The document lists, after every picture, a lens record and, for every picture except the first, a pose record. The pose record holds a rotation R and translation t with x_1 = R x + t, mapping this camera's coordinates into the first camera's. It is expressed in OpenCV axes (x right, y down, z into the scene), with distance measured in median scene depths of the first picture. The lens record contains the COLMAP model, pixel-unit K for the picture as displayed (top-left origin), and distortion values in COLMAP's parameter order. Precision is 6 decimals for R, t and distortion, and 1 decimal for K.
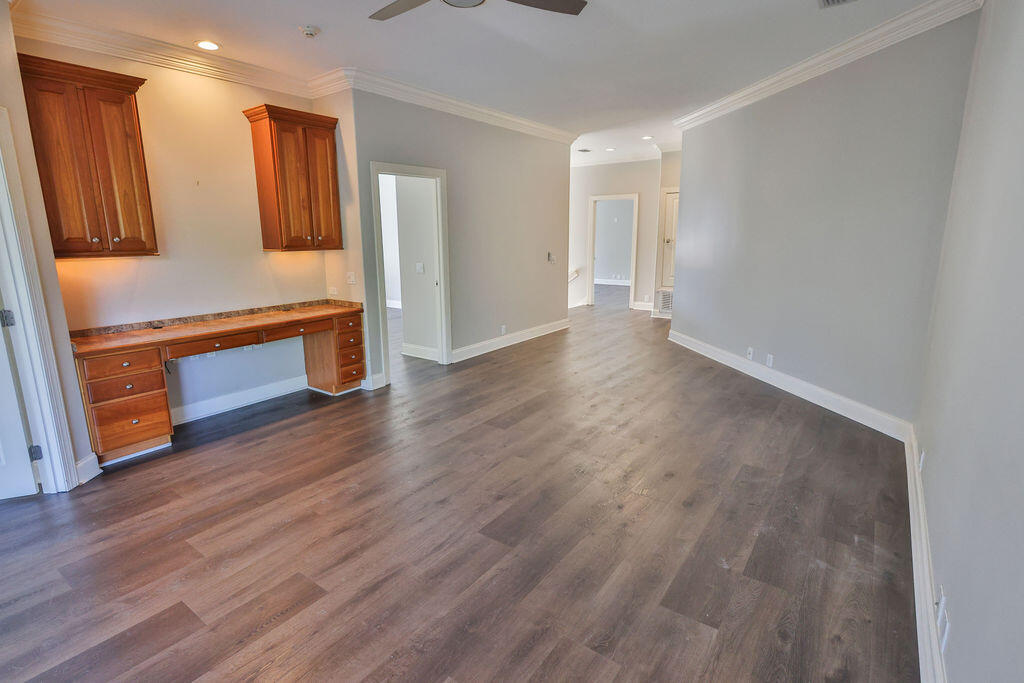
lens RADIAL K [[502.0, 0, 512.4], [0, 502.0, 346.1], [0, 0, 1]] dist [0.003931, 0.001171]
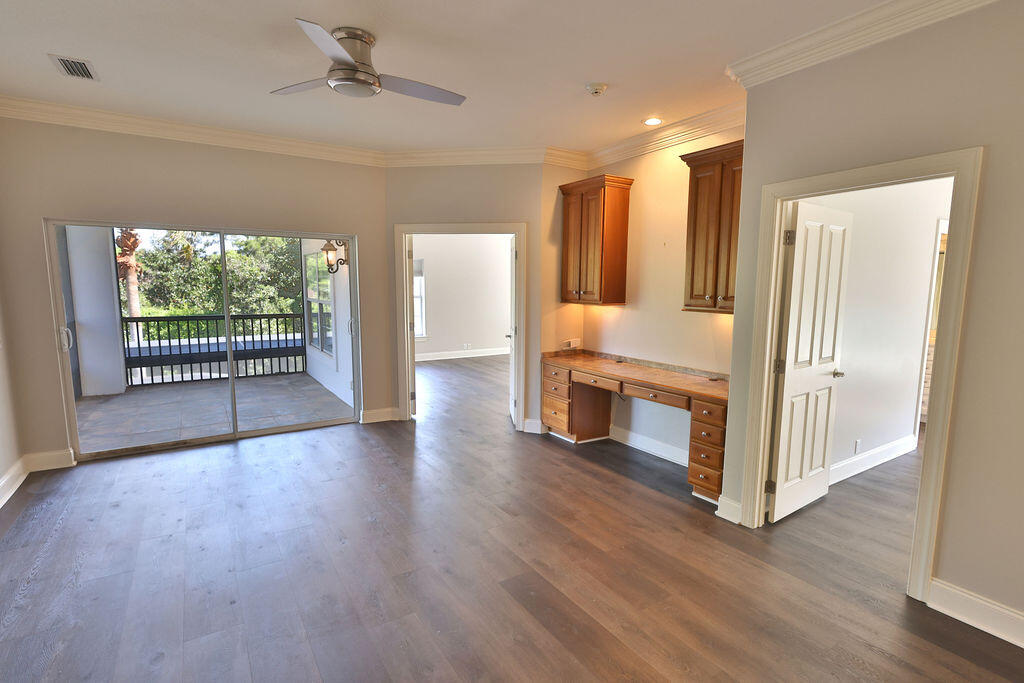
lens RADIAL K [[502.0, 0, 512.4], [0, 502.0, 346.1], [0, 0, 1]] dist [0.003931, 0.001171]
pose [[-0.373857, 0.113590, -0.920504, 0.519902], [-0.214506, 0.954975, 0.204964, -0.257591], [0.902341, 0.274080, -0.332658, 1.089857]]
